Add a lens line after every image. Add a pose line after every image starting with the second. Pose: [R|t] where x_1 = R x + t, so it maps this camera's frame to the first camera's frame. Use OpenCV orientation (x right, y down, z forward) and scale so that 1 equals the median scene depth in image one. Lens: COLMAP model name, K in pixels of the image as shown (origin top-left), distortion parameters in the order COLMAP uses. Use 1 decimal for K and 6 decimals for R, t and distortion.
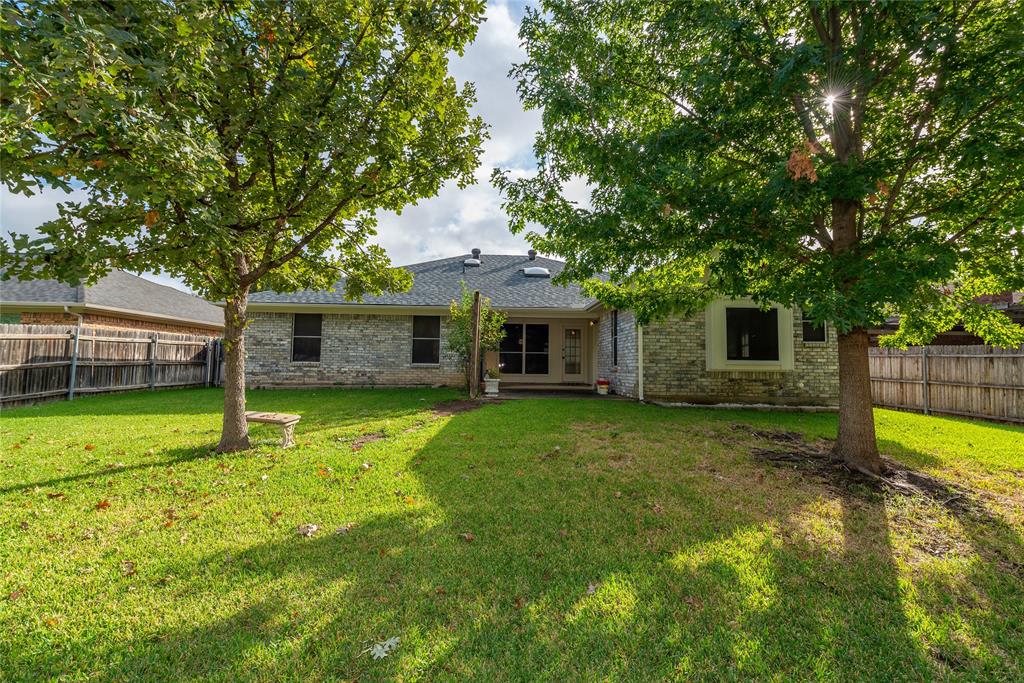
lens RADIAL K [[414.8, 0, 512.2], [0, 414.8, 343.5], [0, 0, 1]] dist [0.001624, -0.000363]
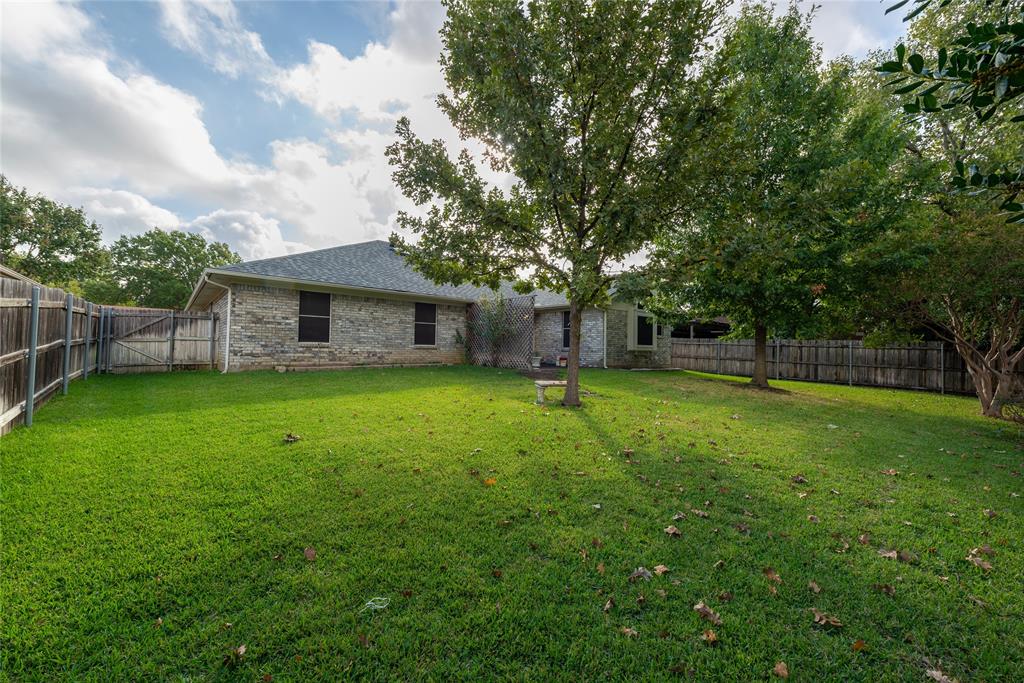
lens RADIAL K [[404.8, 0, 510.1], [0, 404.8, 338.7], [0, 0, 1]] dist [0.009522, -0.002200]
pose [[0.775826, 0.015195, 0.630764, -0.921091], [-0.040430, 0.998853, 0.025666, -0.008793], [-0.629651, -0.045414, 0.775550, -0.025499]]
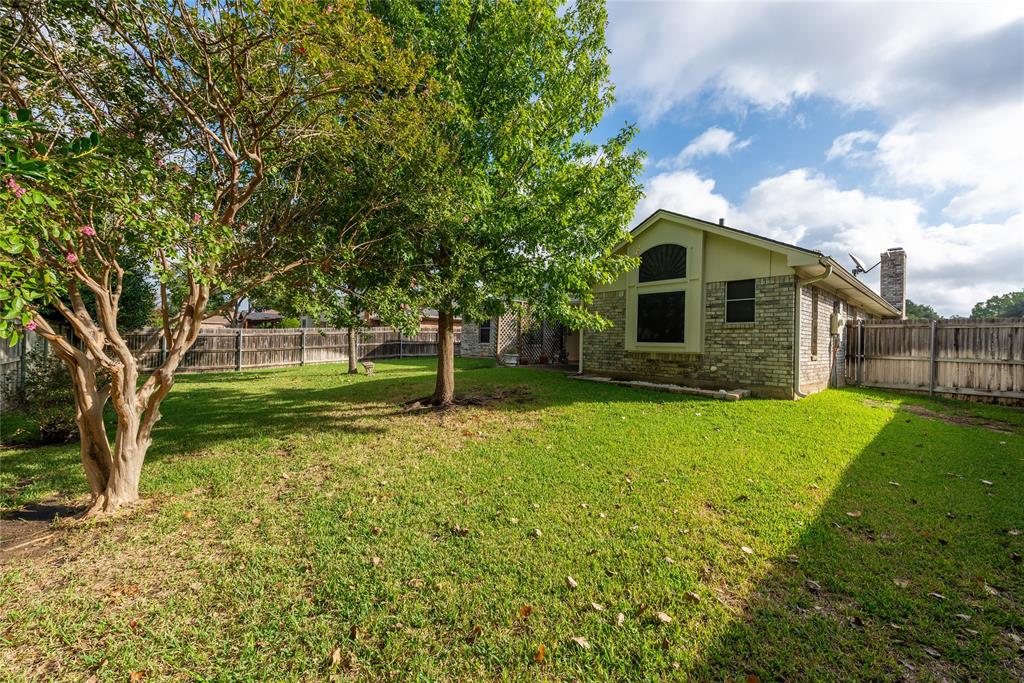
lens RADIAL K [[404.8, 0, 511.6], [0, 404.8, 340.7], [0, 0, 1]] dist [0.009522, -0.002200]
pose [[0.641442, -0.000524, -0.767171, 1.017204], [0.025380, 0.999467, 0.020537, 0.004667], [0.766751, -0.032644, 0.641114, 0.040911]]
